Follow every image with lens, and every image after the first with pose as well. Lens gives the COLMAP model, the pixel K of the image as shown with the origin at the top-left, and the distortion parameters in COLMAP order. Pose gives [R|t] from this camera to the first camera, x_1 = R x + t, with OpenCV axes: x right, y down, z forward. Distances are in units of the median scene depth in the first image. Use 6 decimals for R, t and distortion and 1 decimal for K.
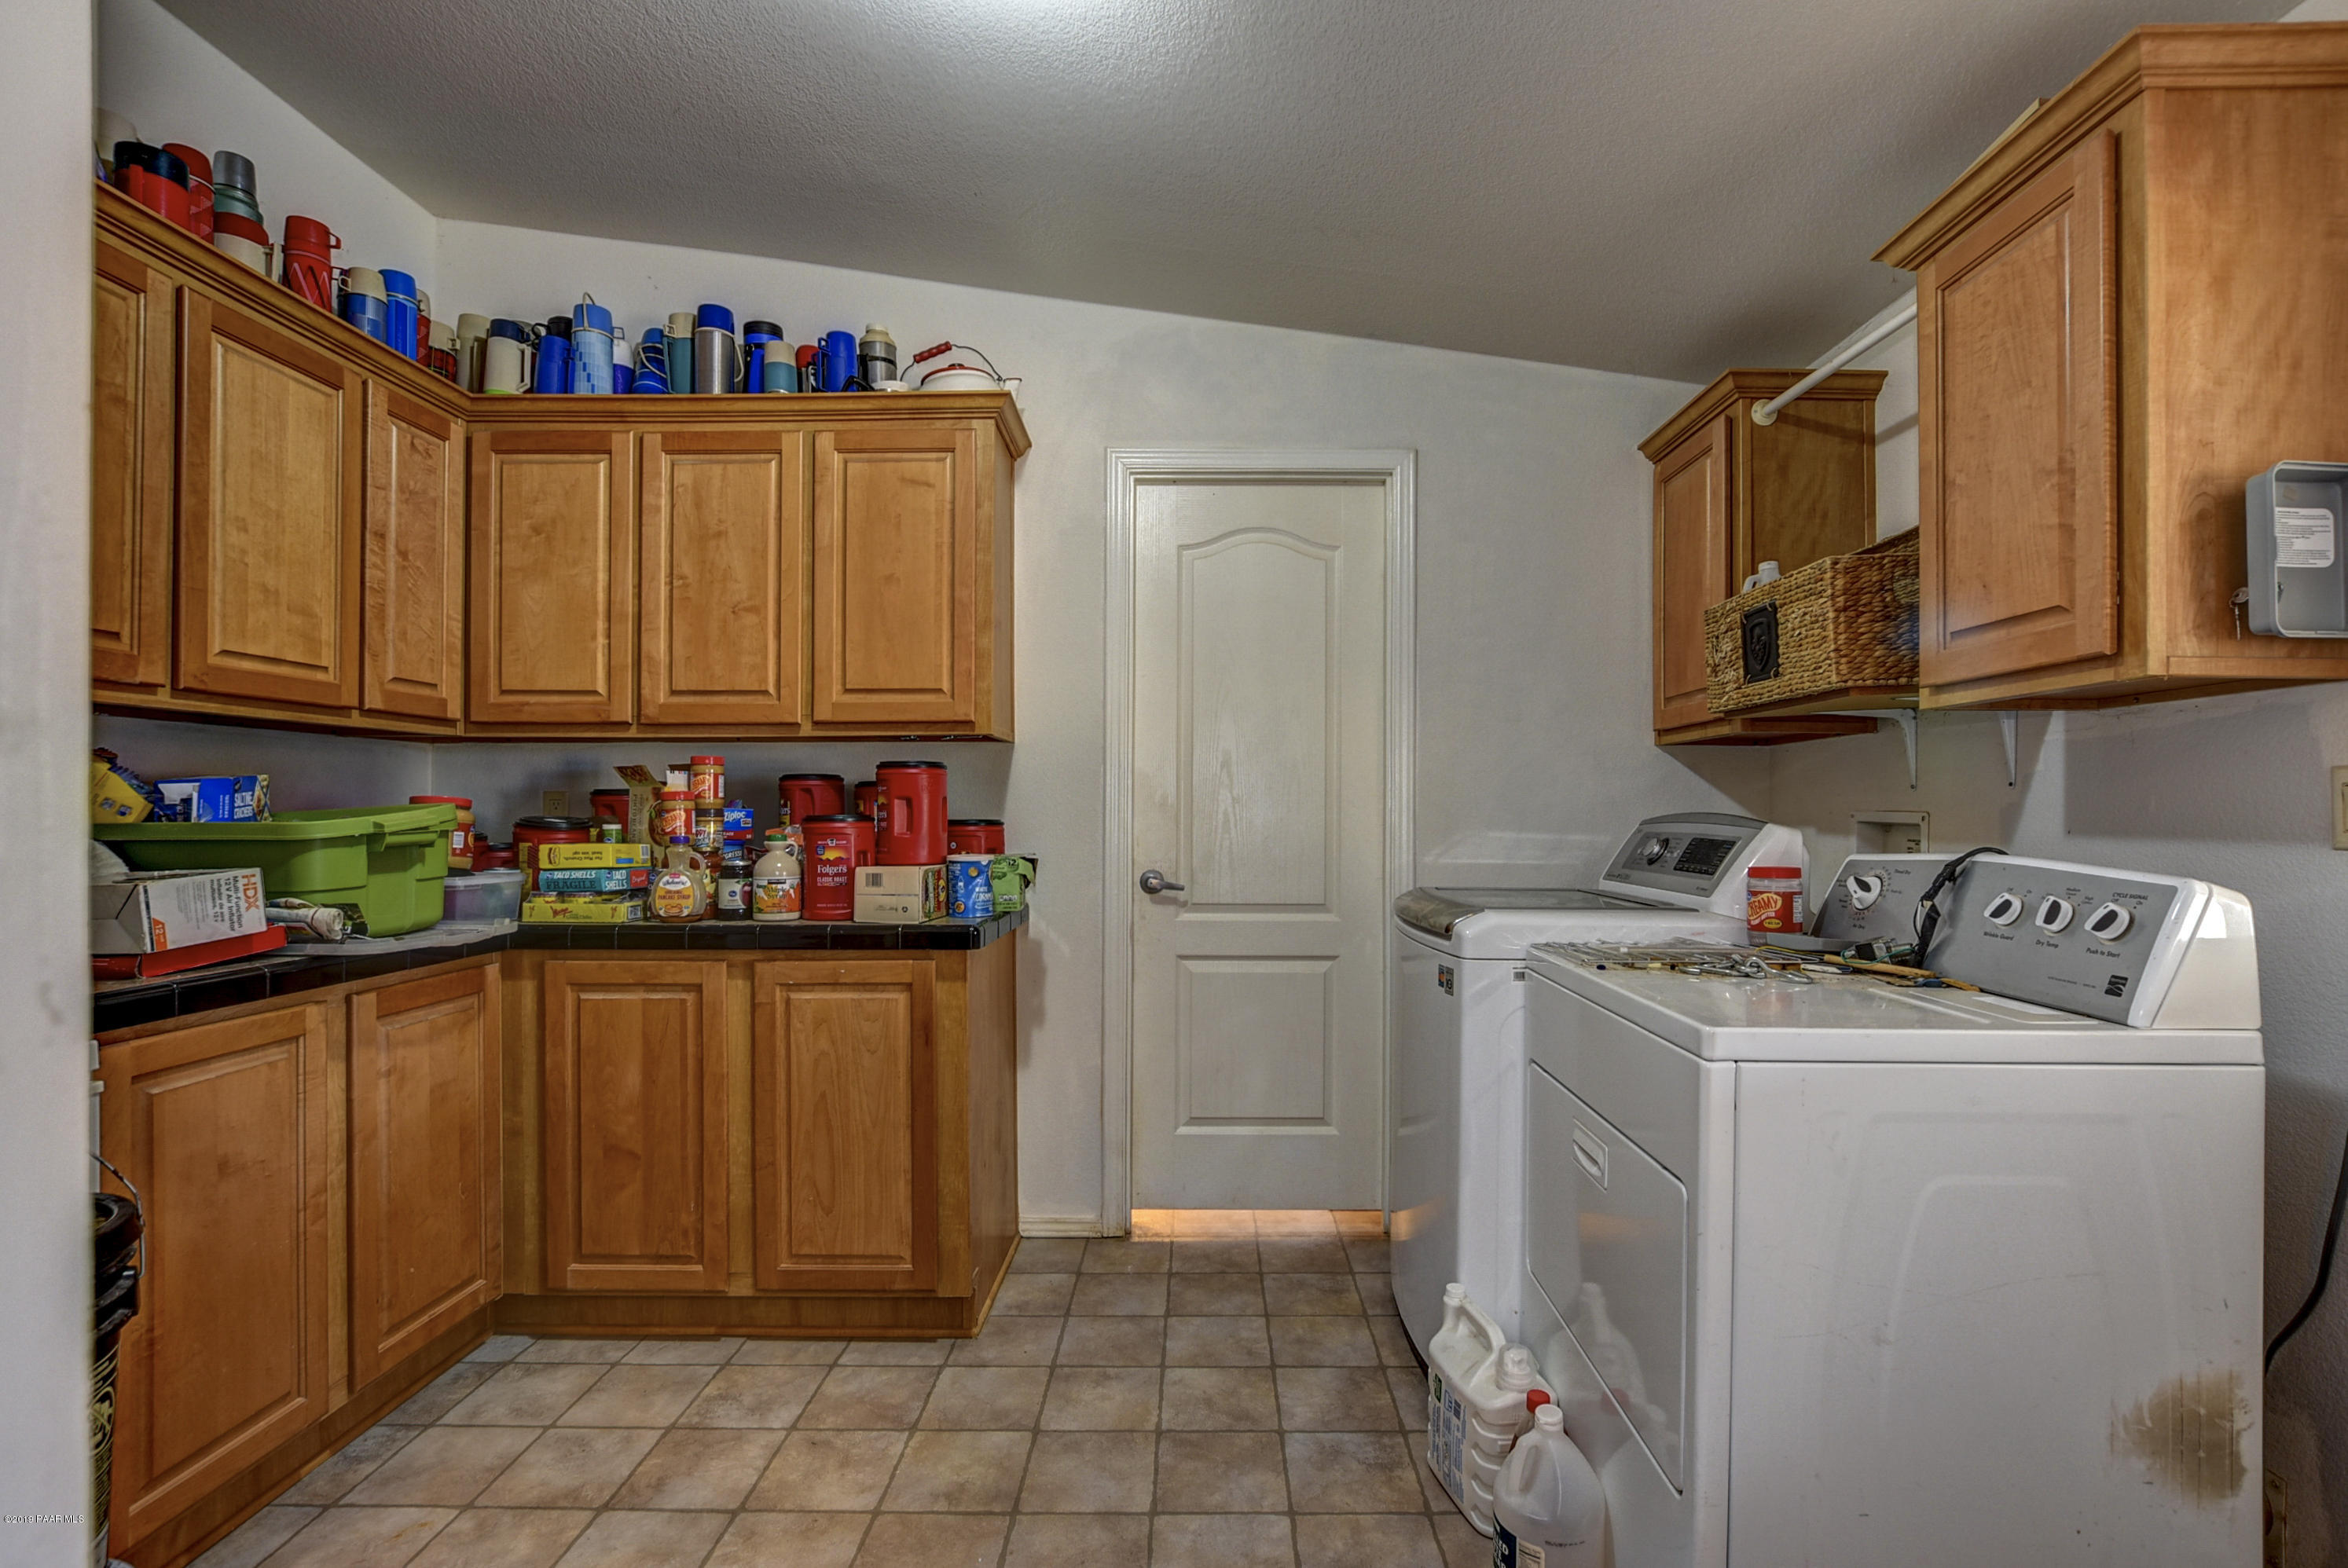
lens RADIAL K [[1052.1, 0, 1169.4], [0, 1052.1, 791.9], [0, 0, 1]] dist [-0.016204, -0.000101]
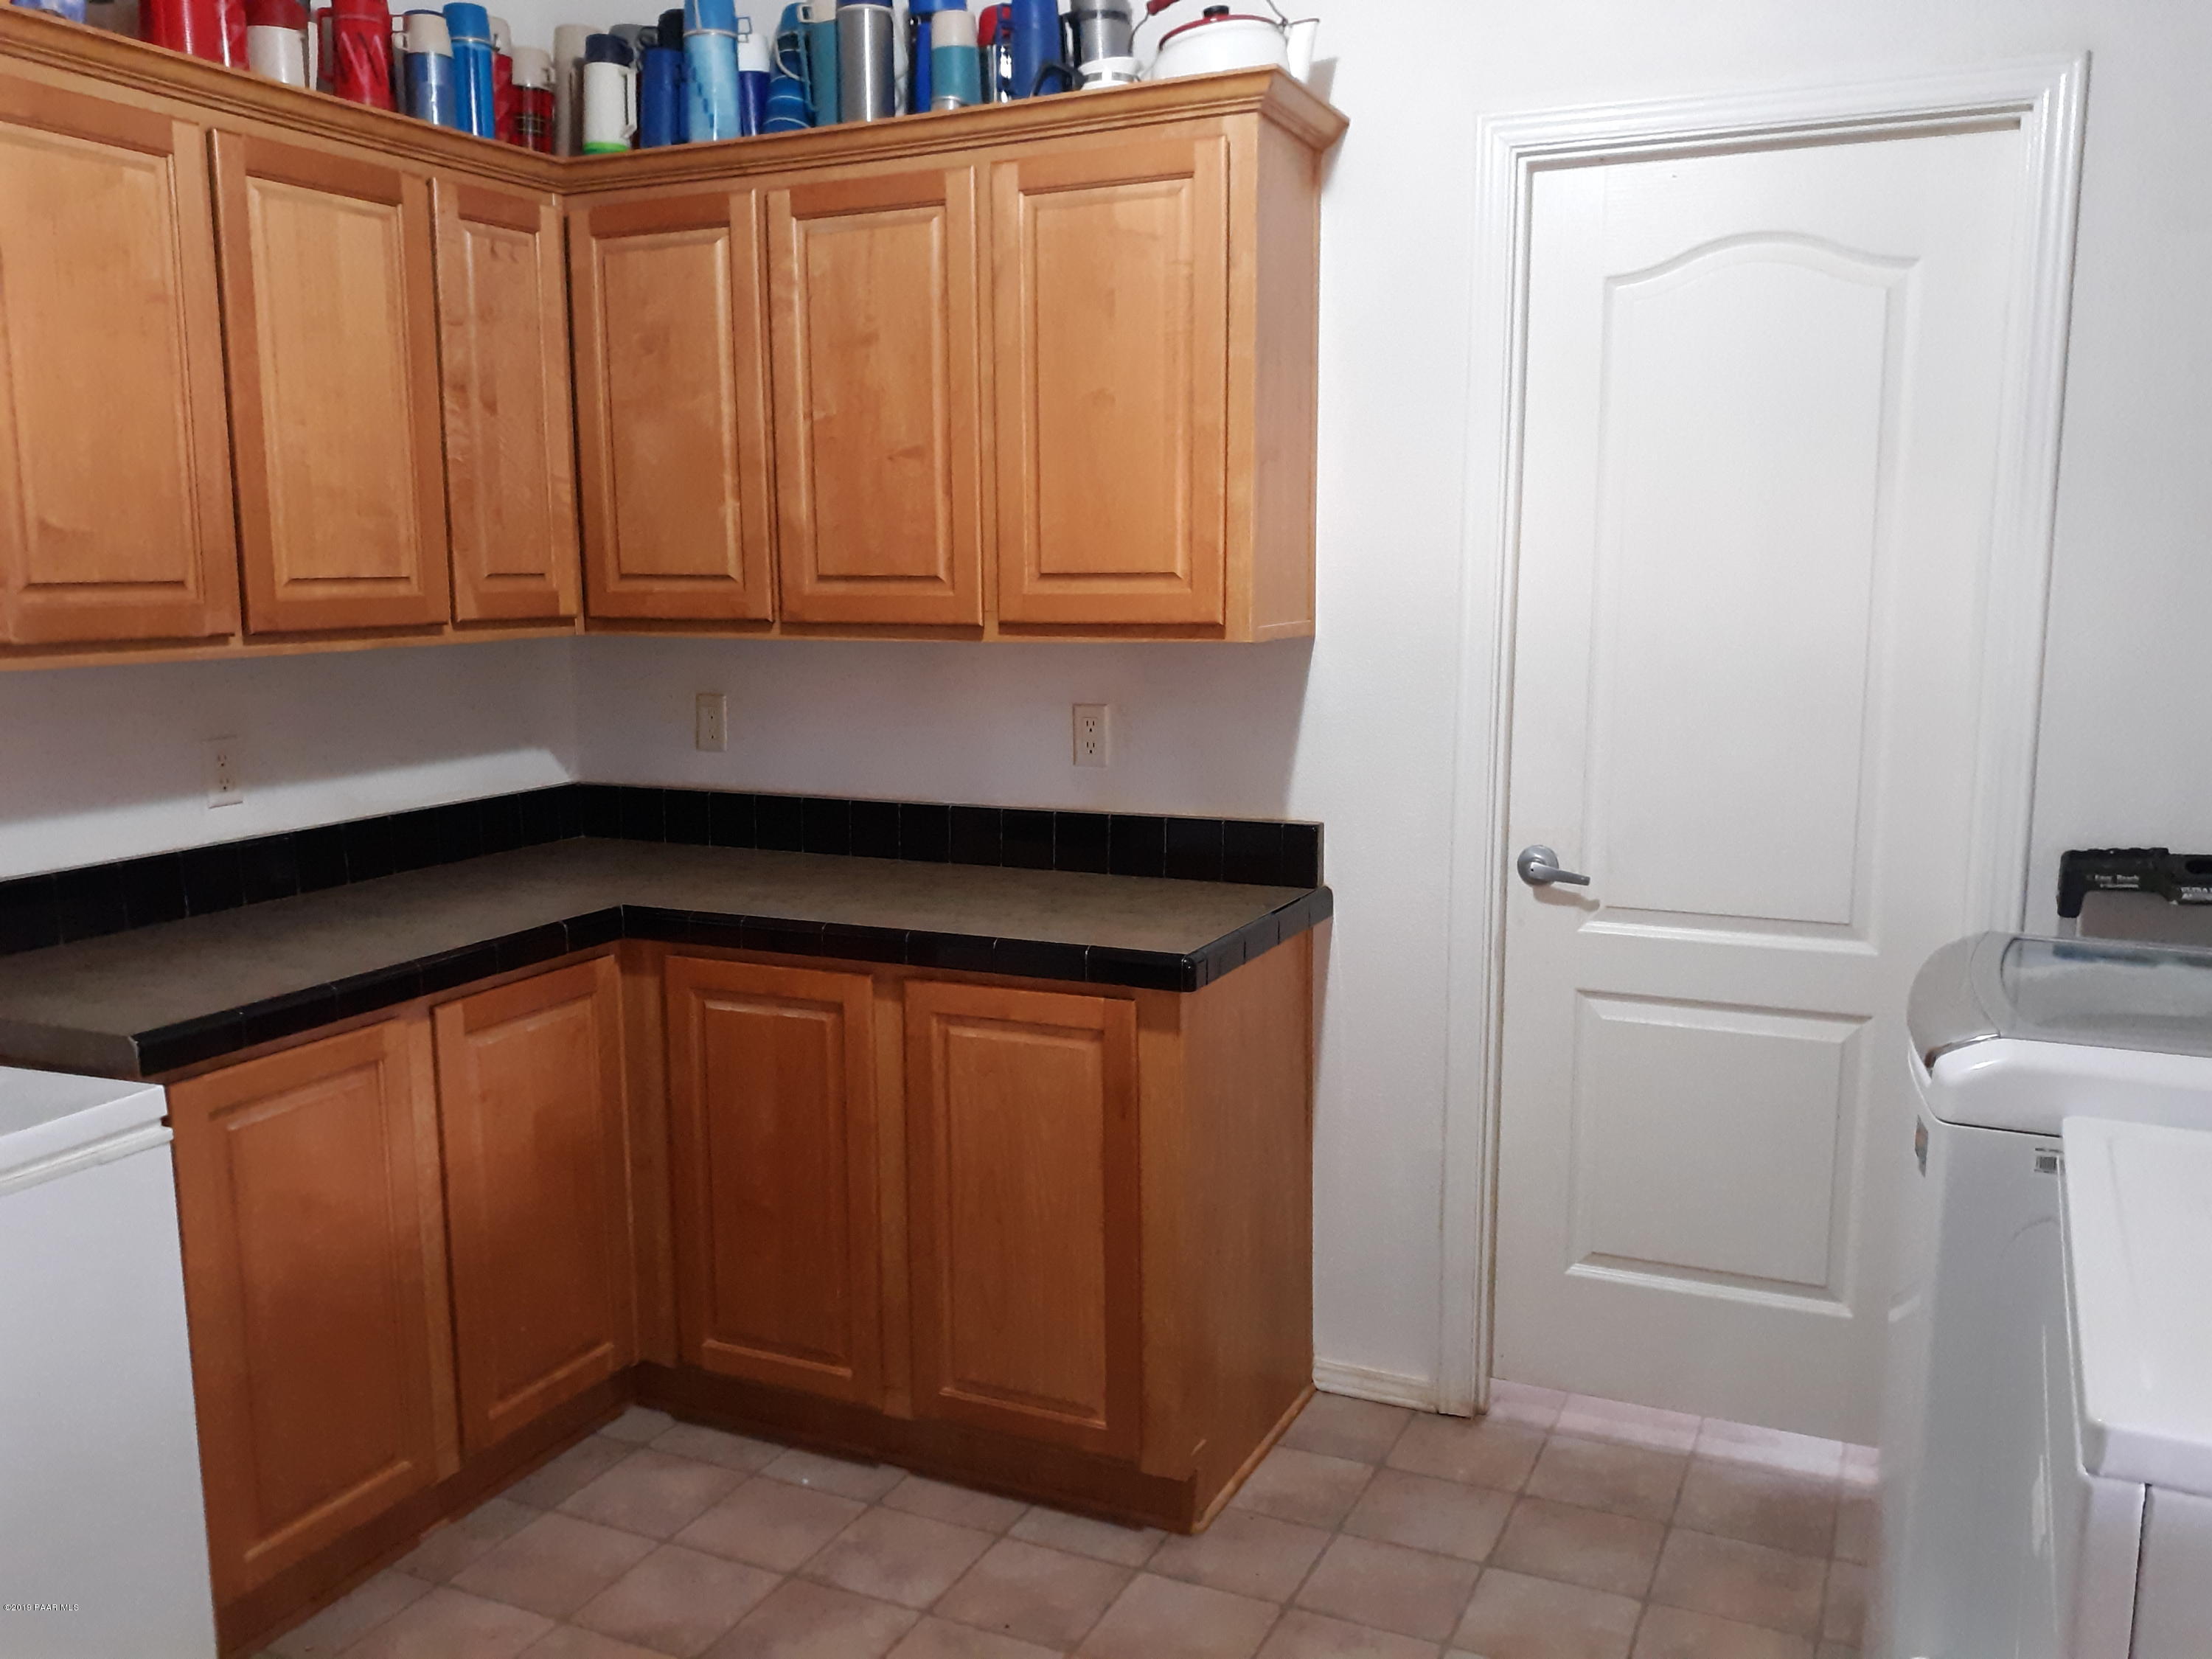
lens RADIAL K [[1781.3, 0, 1024.8], [0, 1781.3, 822.1], [0, 0, 1]] dist [0.014681, -0.073021]
pose [[0.903610, 0.045946, -0.425884, 0.181140], [0.021756, 0.988025, 0.152752, -0.121093], [0.427802, -0.147294, 0.891790, -0.031457]]
